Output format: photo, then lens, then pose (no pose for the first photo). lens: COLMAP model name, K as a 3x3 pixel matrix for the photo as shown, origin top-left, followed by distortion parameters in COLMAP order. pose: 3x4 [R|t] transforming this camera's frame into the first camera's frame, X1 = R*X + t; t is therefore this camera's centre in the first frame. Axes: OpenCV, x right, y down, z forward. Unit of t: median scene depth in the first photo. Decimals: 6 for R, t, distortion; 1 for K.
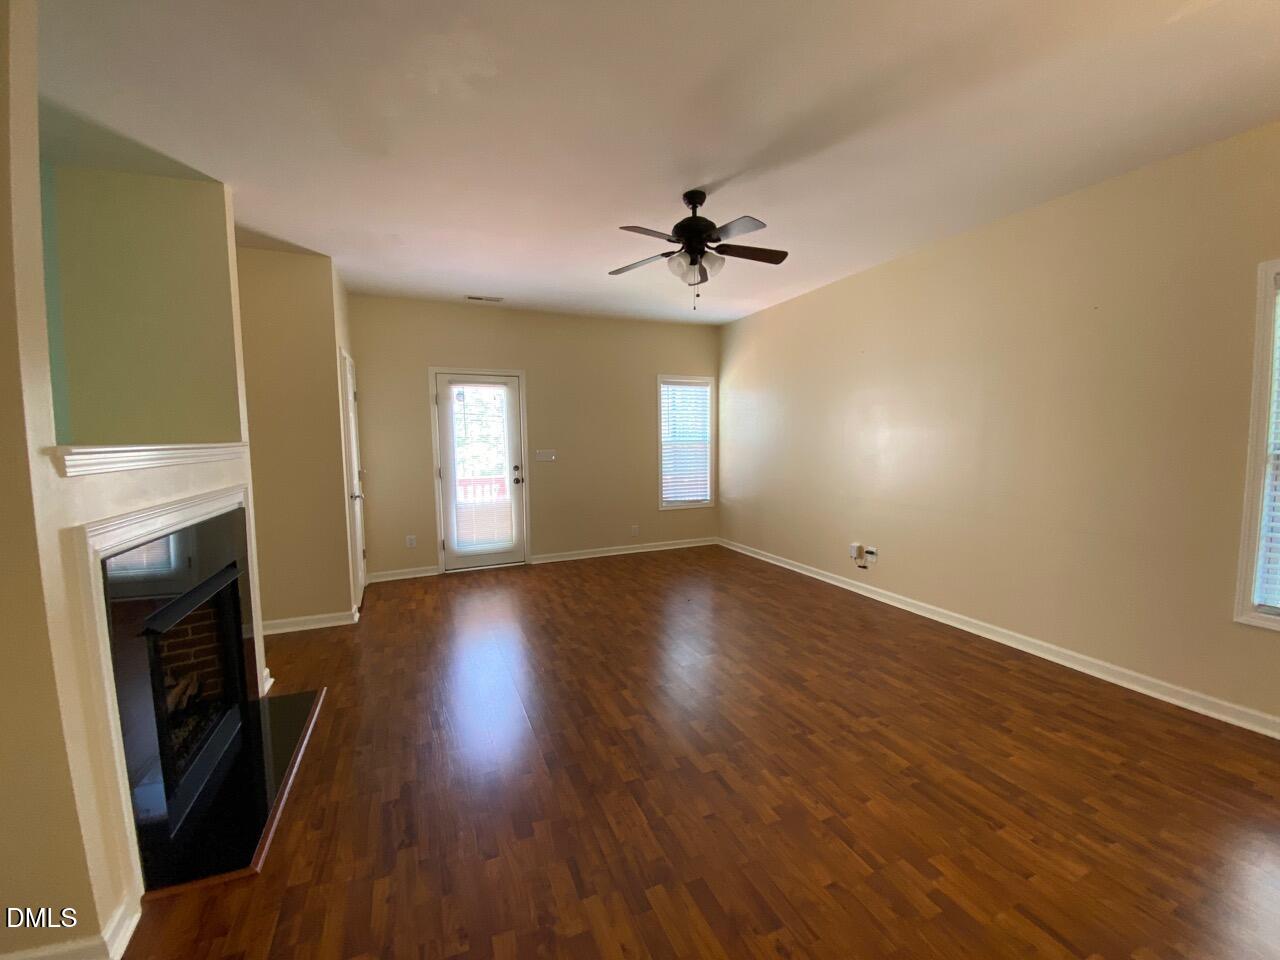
lens RADIAL K [[522.0, 0, 647.5], [0, 522.0, 481.2], [0, 0, 1]] dist [0.020599, -0.021860]
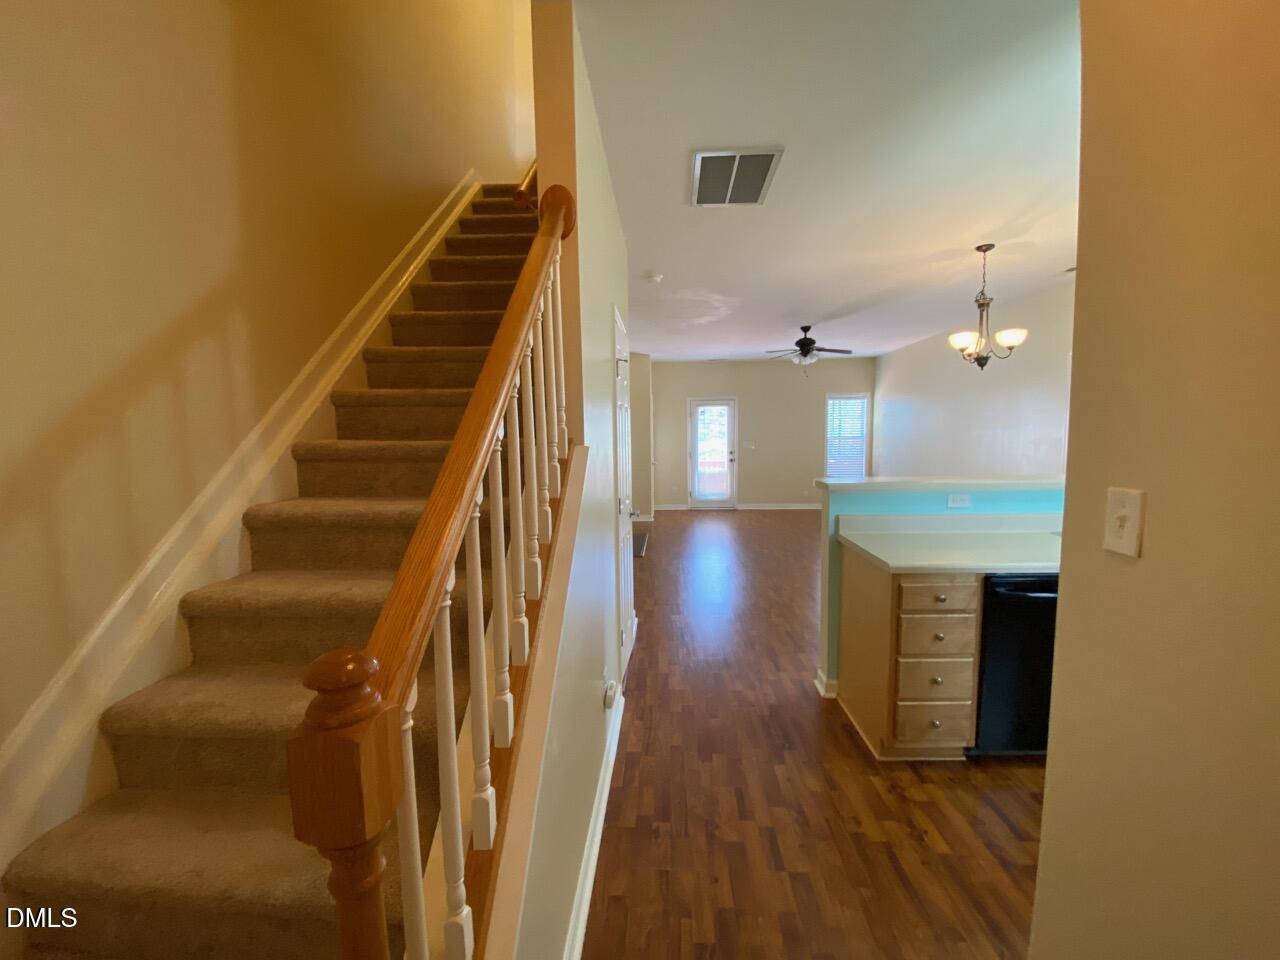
lens RADIAL K [[522.0, 0, 647.5], [0, 522.0, 481.2], [0, 0, 1]] dist [0.020599, -0.021860]
pose [[0.899065, 0.037679, -0.436191, 0.496394], [-0.032350, 0.999284, 0.019641, 0.083478], [0.436619, -0.003548, 0.899640, -1.306331]]
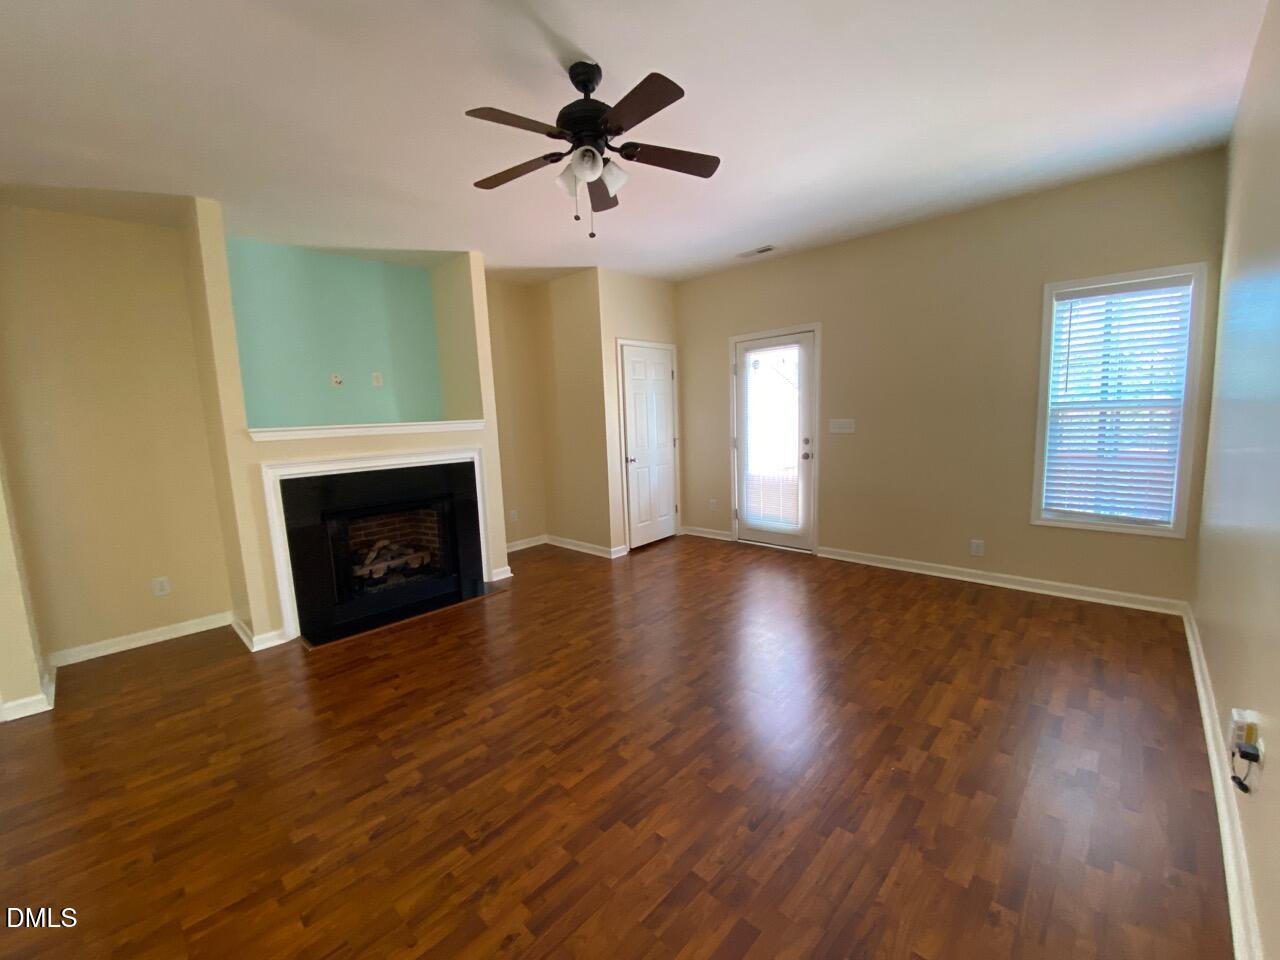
lens RADIAL K [[522.0, 0, 647.5], [0, 522.0, 481.2], [0, 0, 1]] dist [0.020599, -0.021860]
pose [[0.396046, 0.119242, -0.910455, 0.828685], [-0.045295, 0.992862, 0.110331, -0.081535], [0.917113, -0.002458, 0.398621, 0.790183]]
